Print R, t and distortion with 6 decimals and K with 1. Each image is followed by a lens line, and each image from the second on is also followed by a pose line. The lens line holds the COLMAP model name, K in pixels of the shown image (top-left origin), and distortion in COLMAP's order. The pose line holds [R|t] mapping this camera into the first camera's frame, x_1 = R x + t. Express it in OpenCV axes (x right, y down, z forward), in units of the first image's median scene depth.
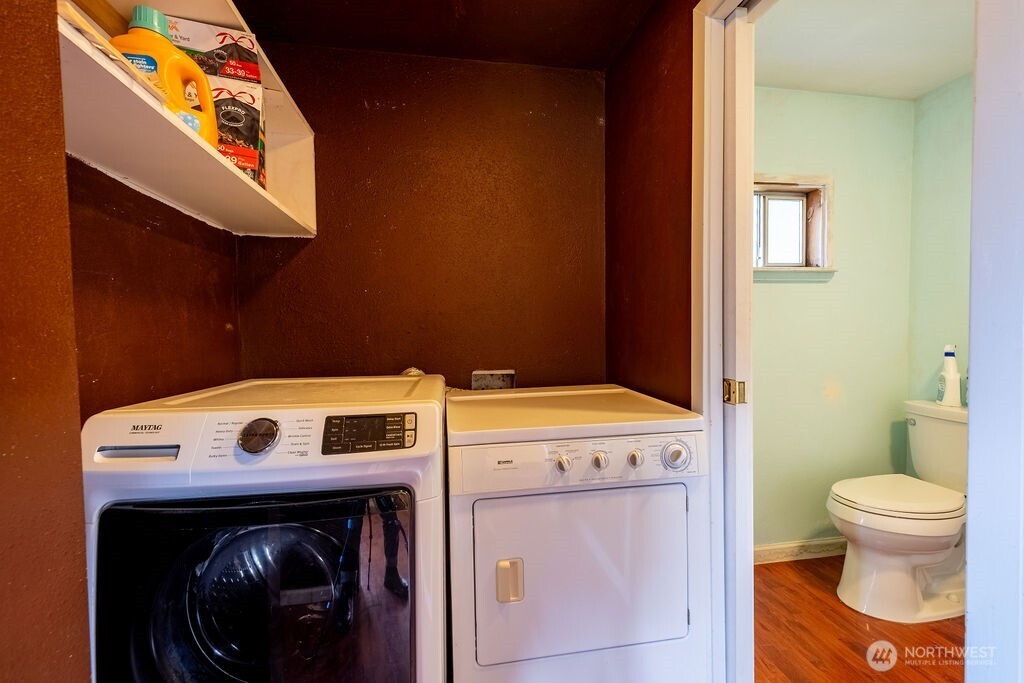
lens RADIAL K [[433.2, 0, 513.8], [0, 433.2, 334.2], [0, 0, 1]] dist [0.009311, 0.000277]
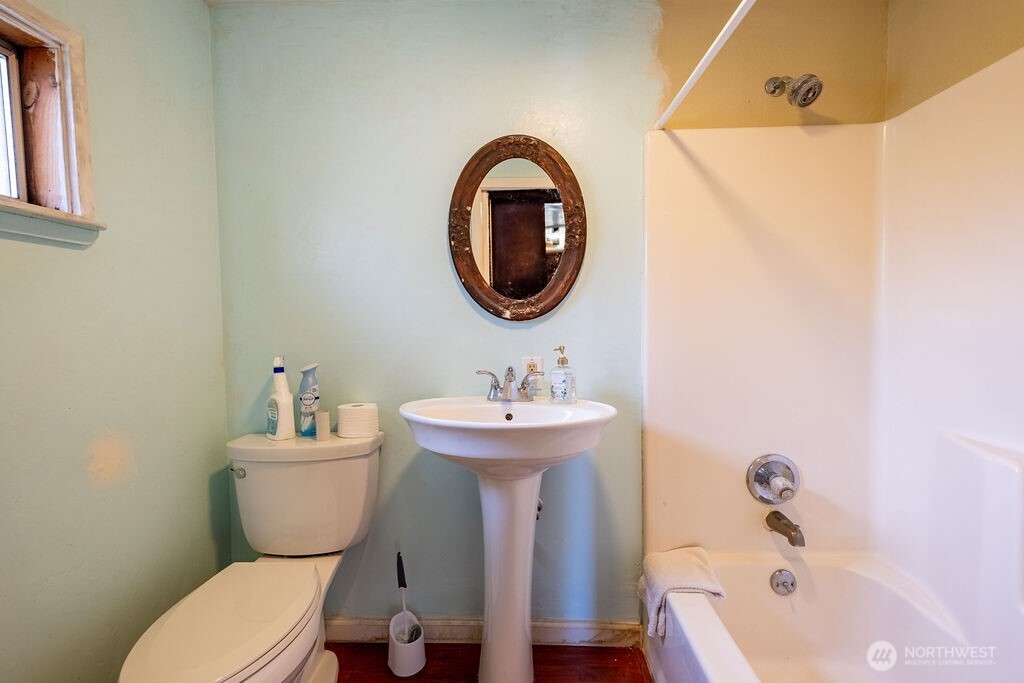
lens RADIAL K [[433.2, 0, 511.3], [0, 433.2, 337.8], [0, 0, 1]] dist [0.009311, 0.000277]
pose [[0.191289, -0.040396, 0.980702, 0.323132], [0.034634, 0.998808, 0.034386, -0.018593], [-0.980923, 0.027388, 0.192460, 0.433880]]
